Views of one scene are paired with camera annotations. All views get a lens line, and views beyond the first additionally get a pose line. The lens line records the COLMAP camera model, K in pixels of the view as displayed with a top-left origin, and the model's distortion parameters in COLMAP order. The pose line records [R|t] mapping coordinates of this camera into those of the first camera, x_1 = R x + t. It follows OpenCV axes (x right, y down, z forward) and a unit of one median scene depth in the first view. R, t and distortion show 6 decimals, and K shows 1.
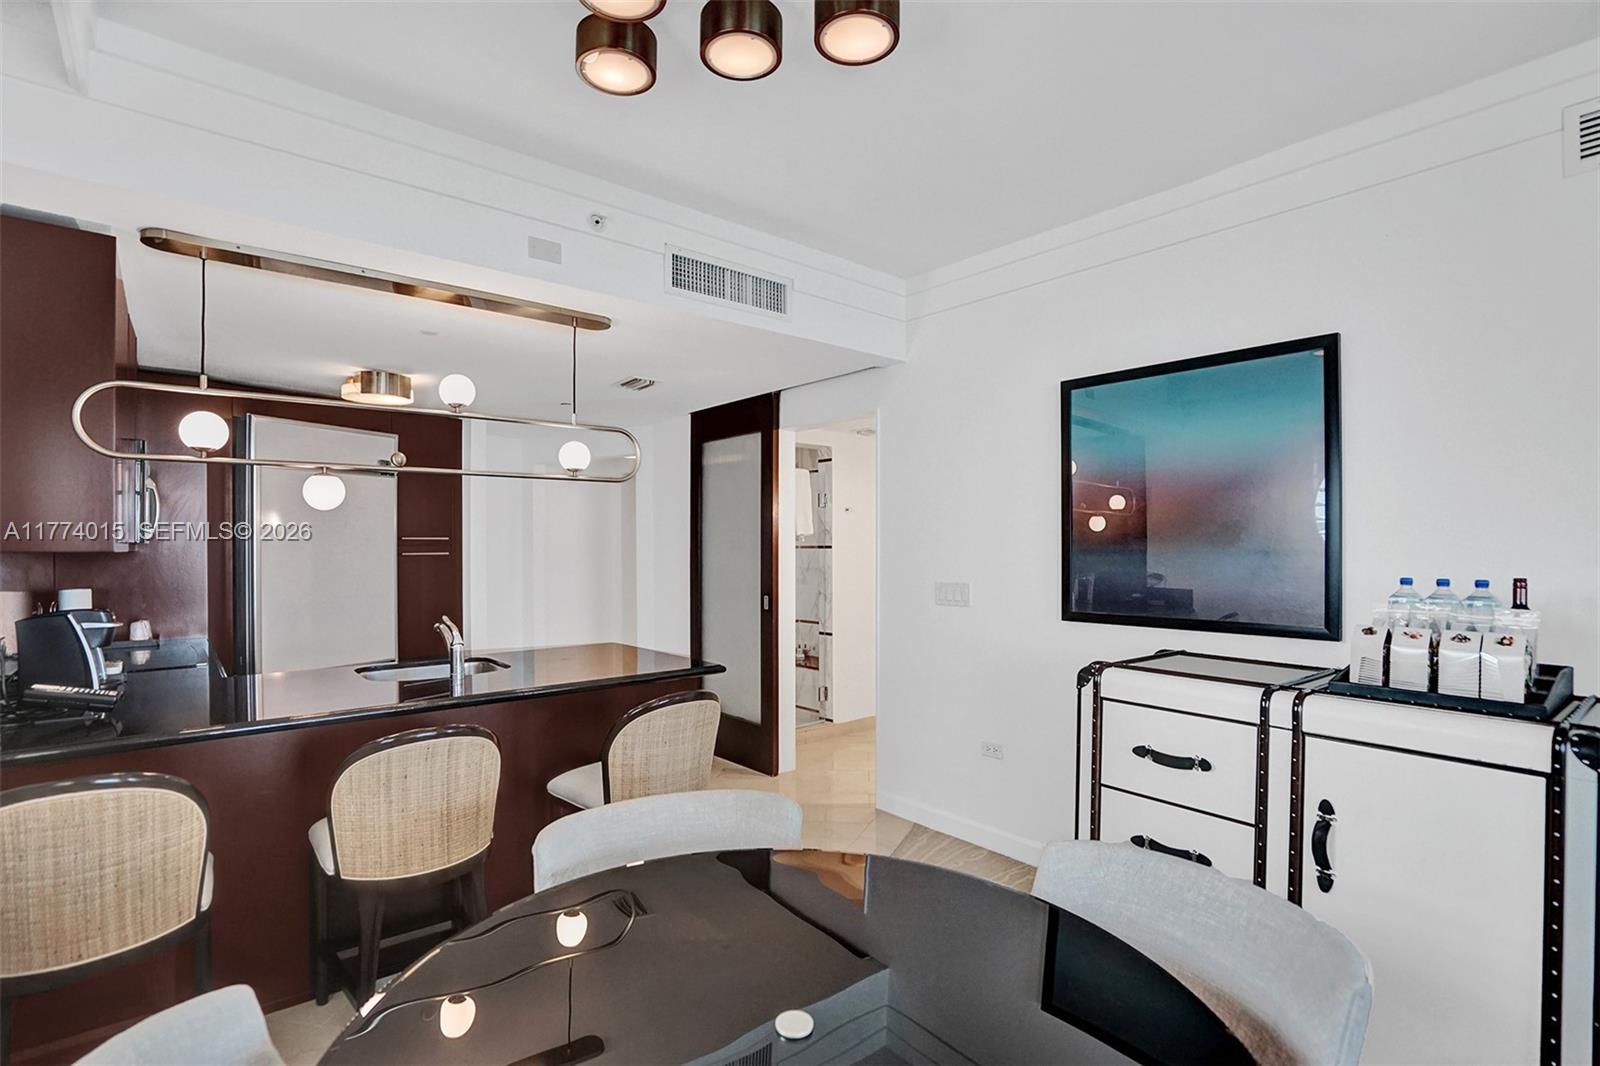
lens RADIAL K [[761.0, 0, 800.0], [0, 761.0, 533.0], [0, 0, 1]] dist [-0.056510, 0.022010]
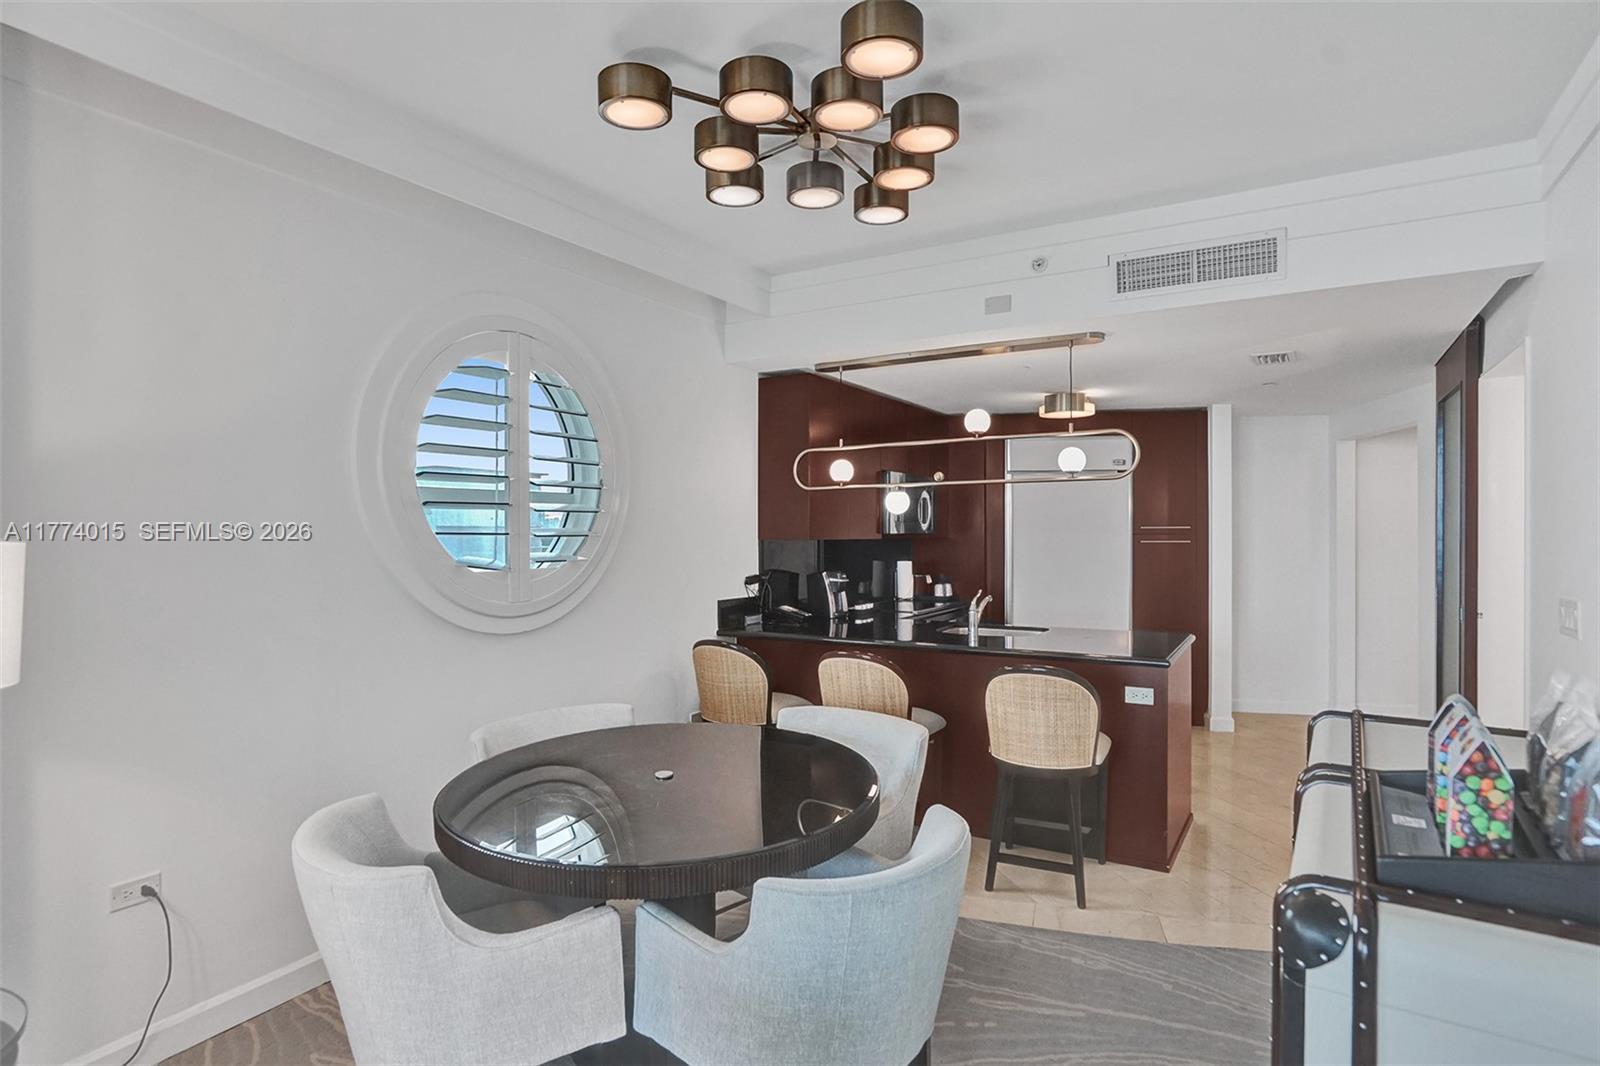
lens RADIAL K [[832.0, 0, 800.0], [0, 832.0, 533.0], [0, 0, 1]] dist [-0.001200, -0.000076]
pose [[0.333345, 0.008379, -0.942768, 0.739541], [0.014115, 0.999804, 0.013877, -0.015675], [0.942699, -0.017933, 0.333162, 0.186177]]
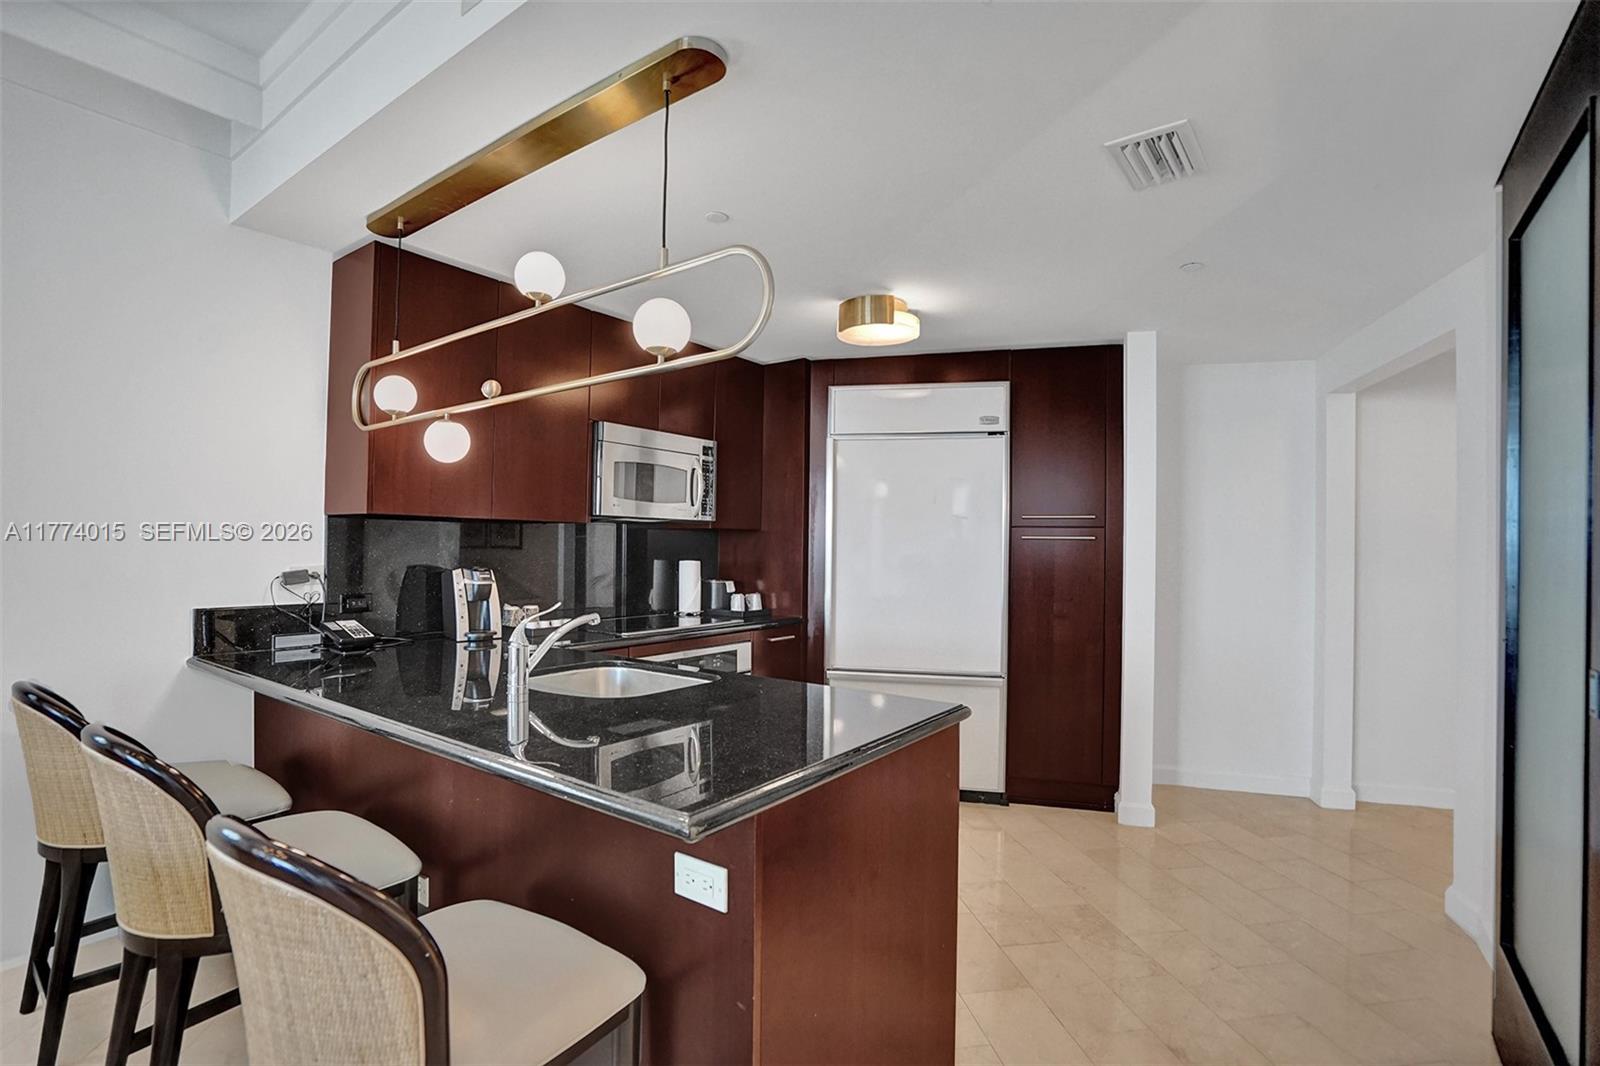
lens RADIAL K [[733.2, 0, 774.9], [0, 733.2, 536.4], [0, 0, 1]] dist [-0.001960, -0.000420]
pose [[0.234560, -0.007627, -0.972072, 0.221699], [0.002388, 0.999971, -0.007270, 0.049570], [0.972099, -0.000616, 0.234572, 0.932678]]
